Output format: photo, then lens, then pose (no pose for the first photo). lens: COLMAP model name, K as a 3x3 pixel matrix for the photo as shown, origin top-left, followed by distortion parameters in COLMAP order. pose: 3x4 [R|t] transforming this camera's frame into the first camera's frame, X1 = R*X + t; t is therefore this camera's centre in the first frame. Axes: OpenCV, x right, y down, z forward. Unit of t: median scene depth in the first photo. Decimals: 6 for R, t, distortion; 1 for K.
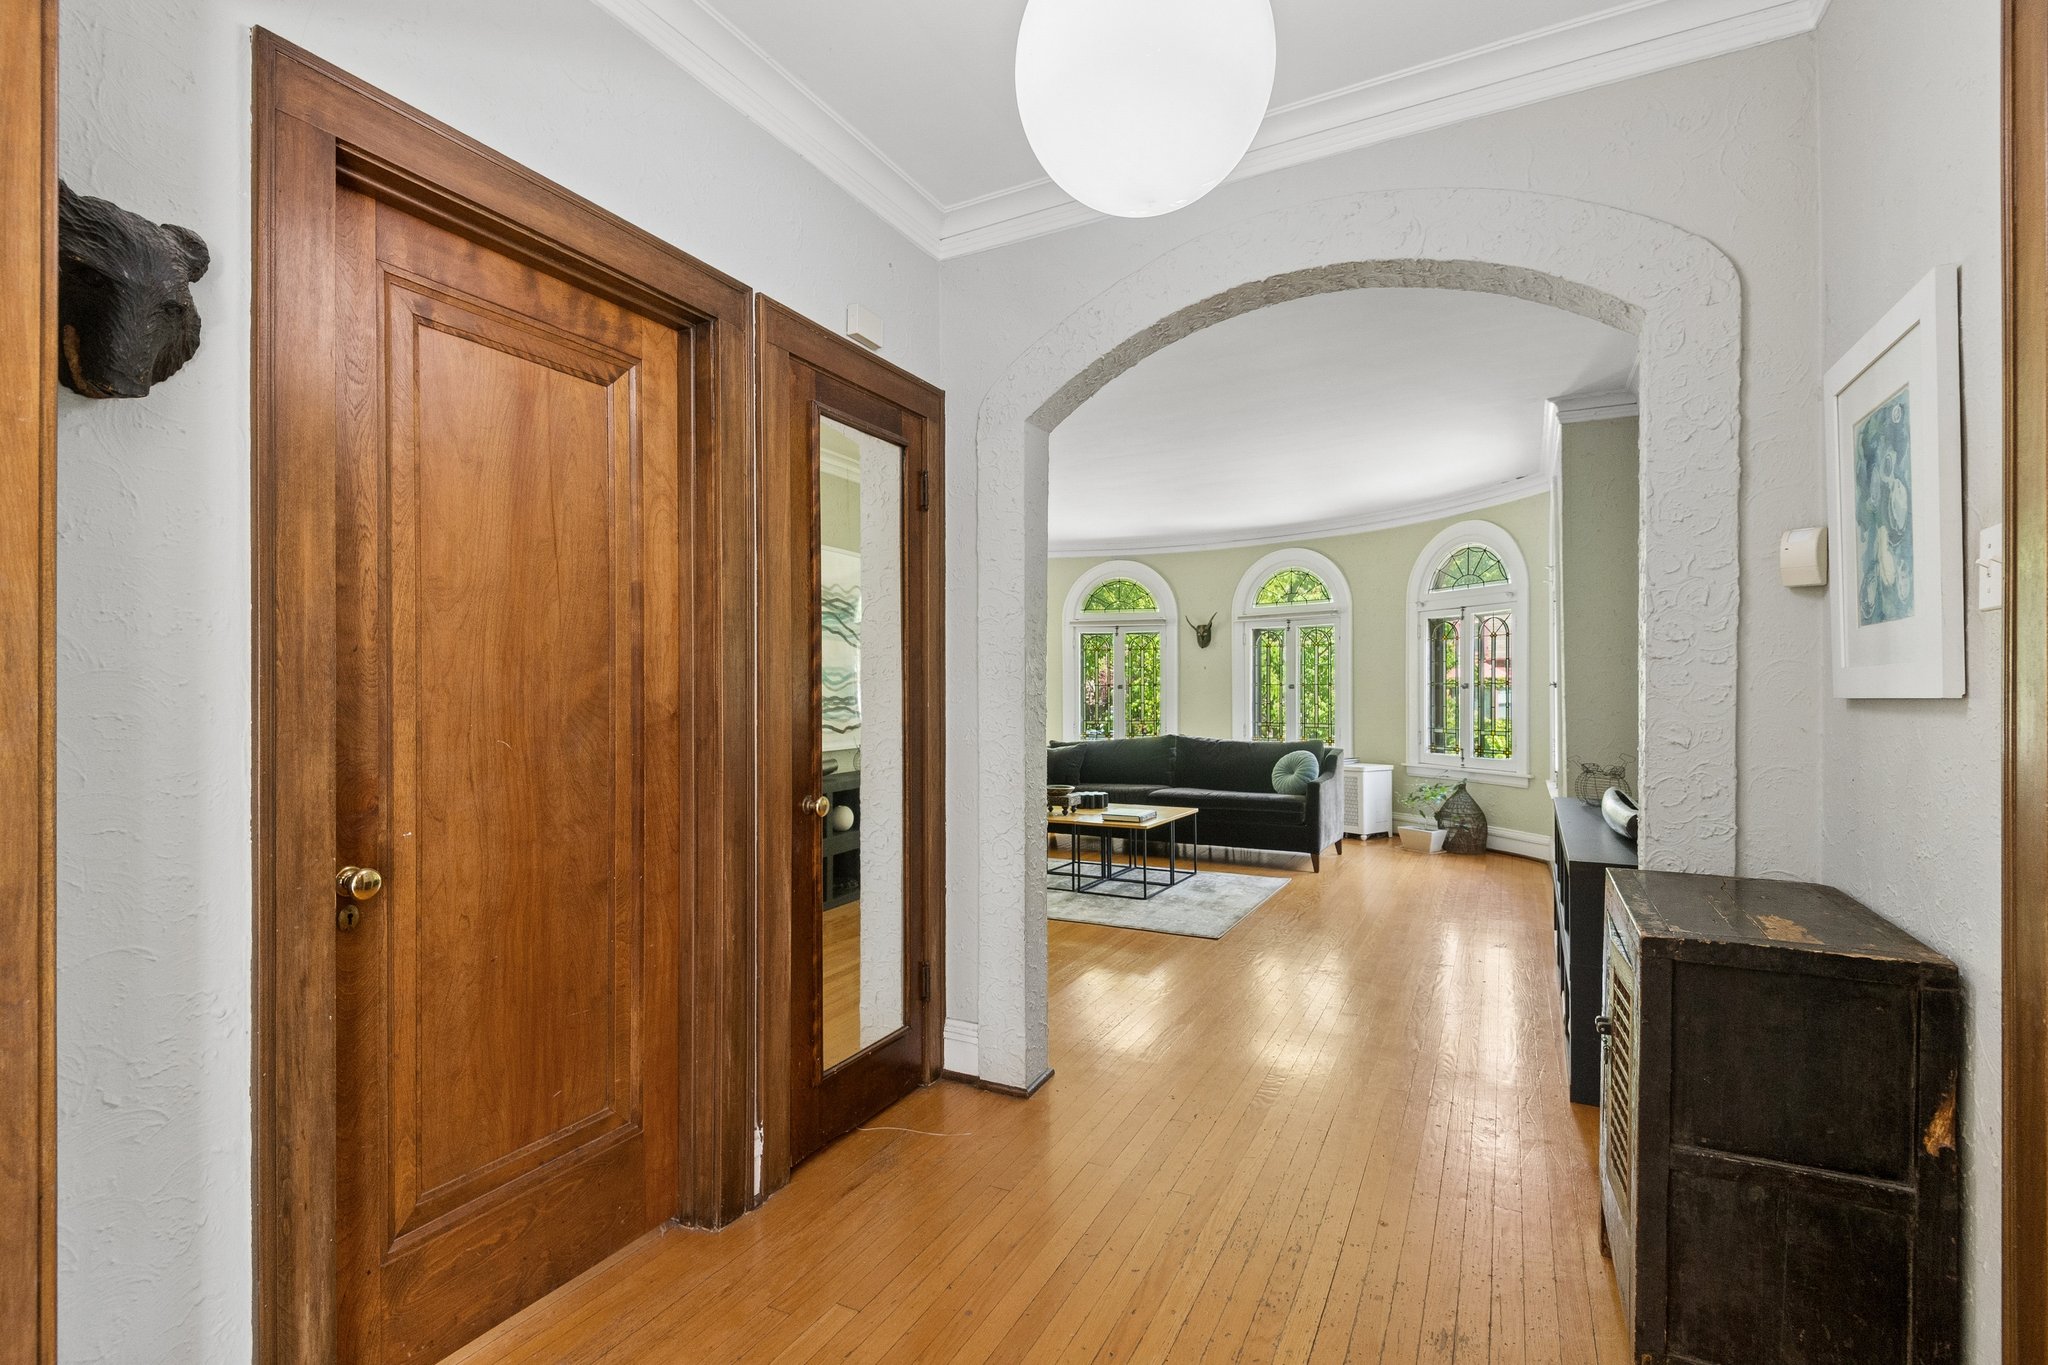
lens RADIAL K [[939.0, 0, 1031.4], [0, 939.0, 680.4], [0, 0, 1]] dist [0.001473, -0.000229]
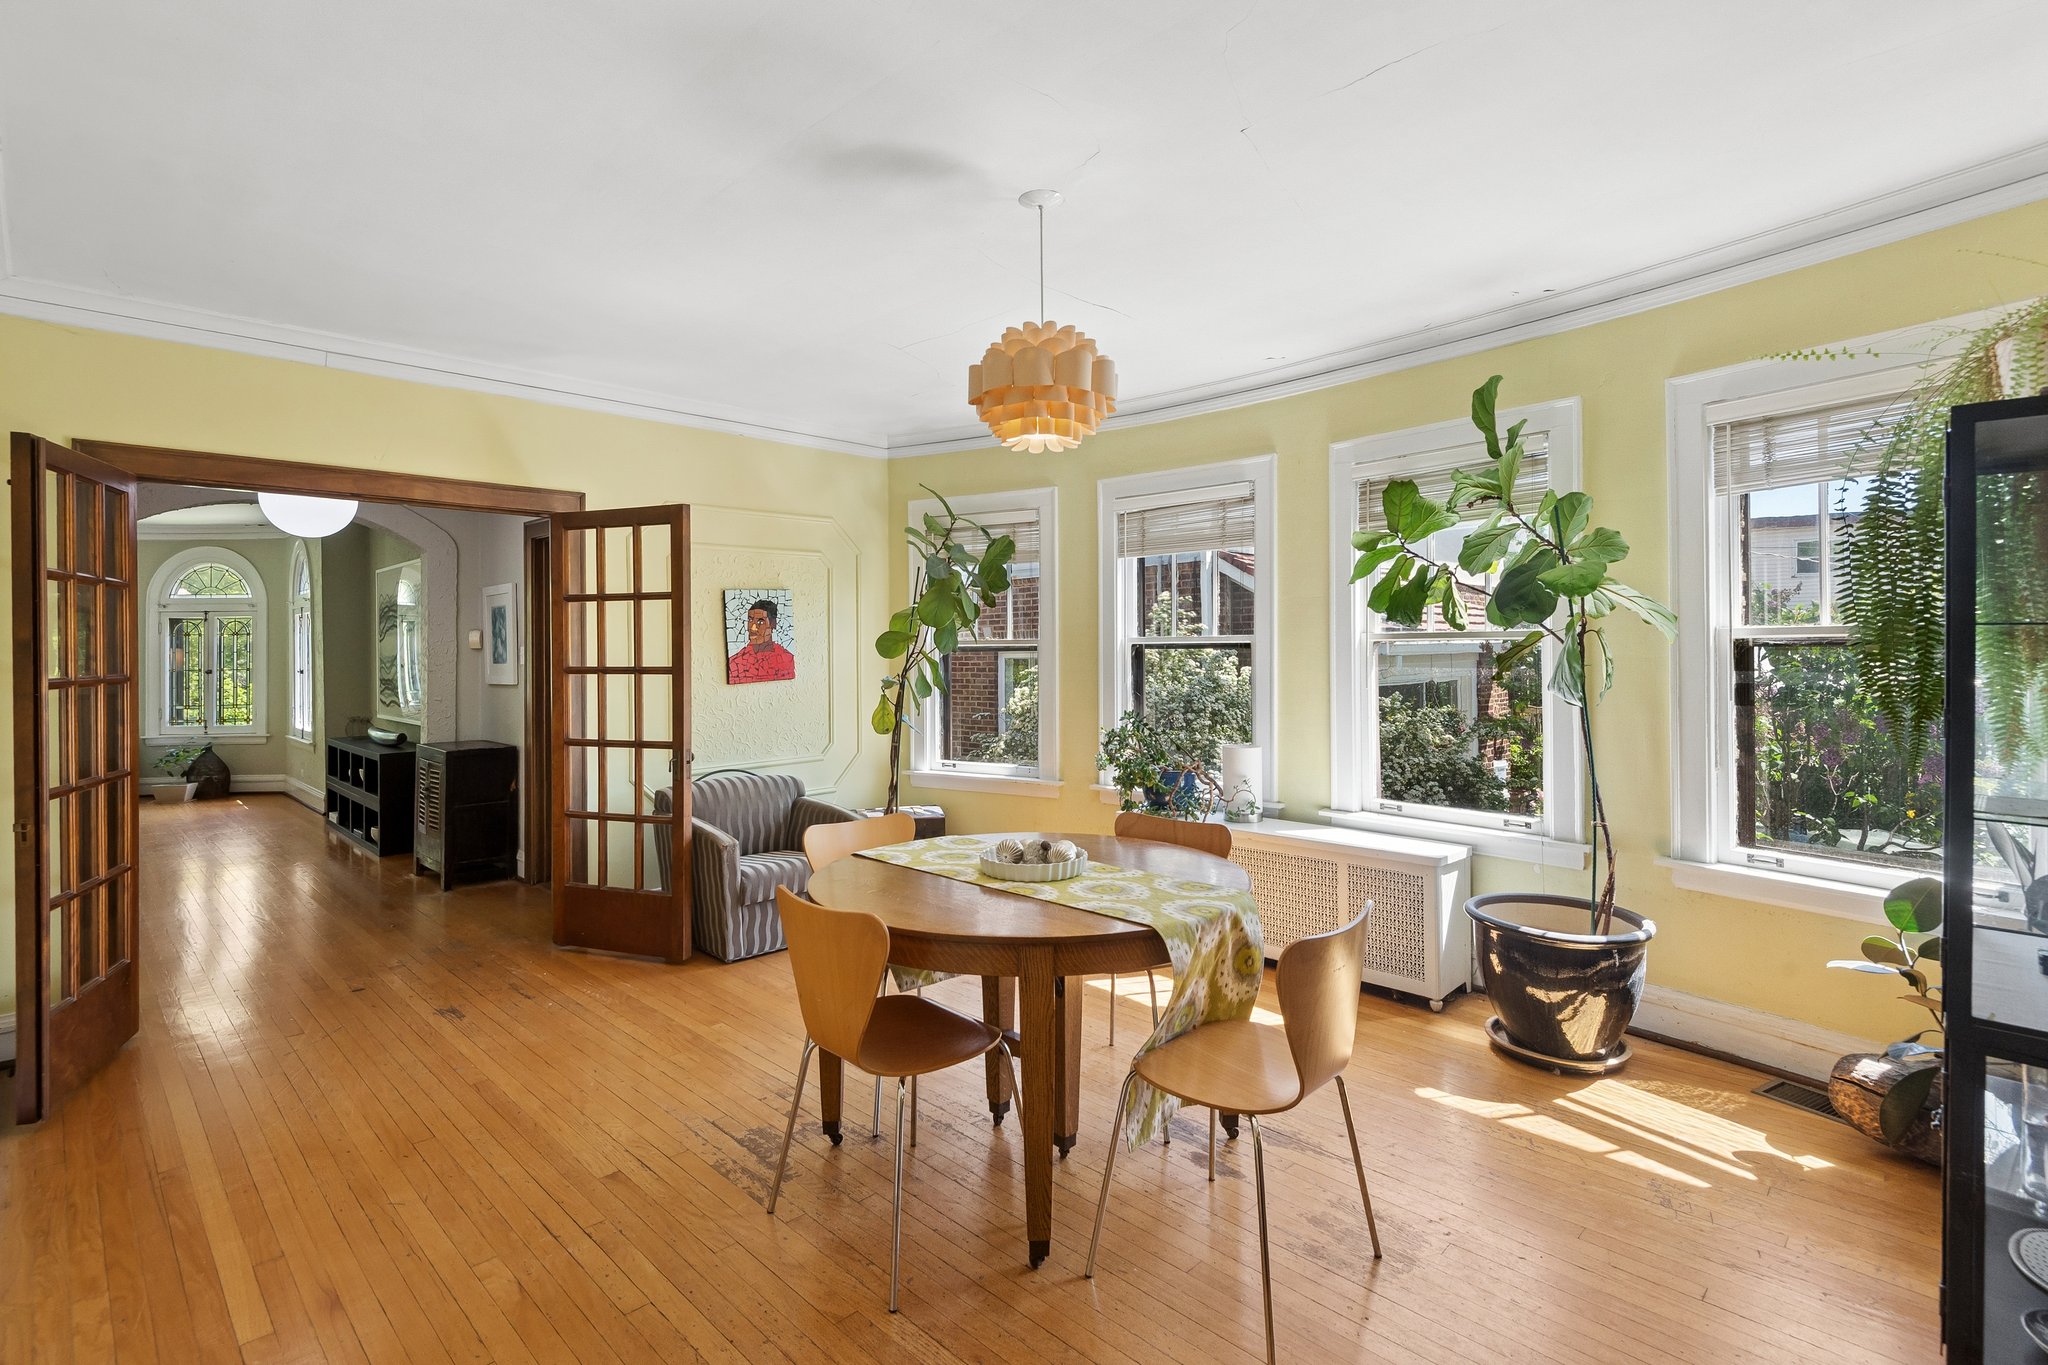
lens RADIAL K [[939.0, 0, 1031.4], [0, 939.0, 680.4], [0, 0, 1]] dist [0.001473, -0.000229]
pose [[0.282828, -0.021819, 0.958922, -0.484838], [-0.008639, 0.999643, 0.025293, -0.025907], [-0.959132, -0.015438, 0.282538, -0.486575]]
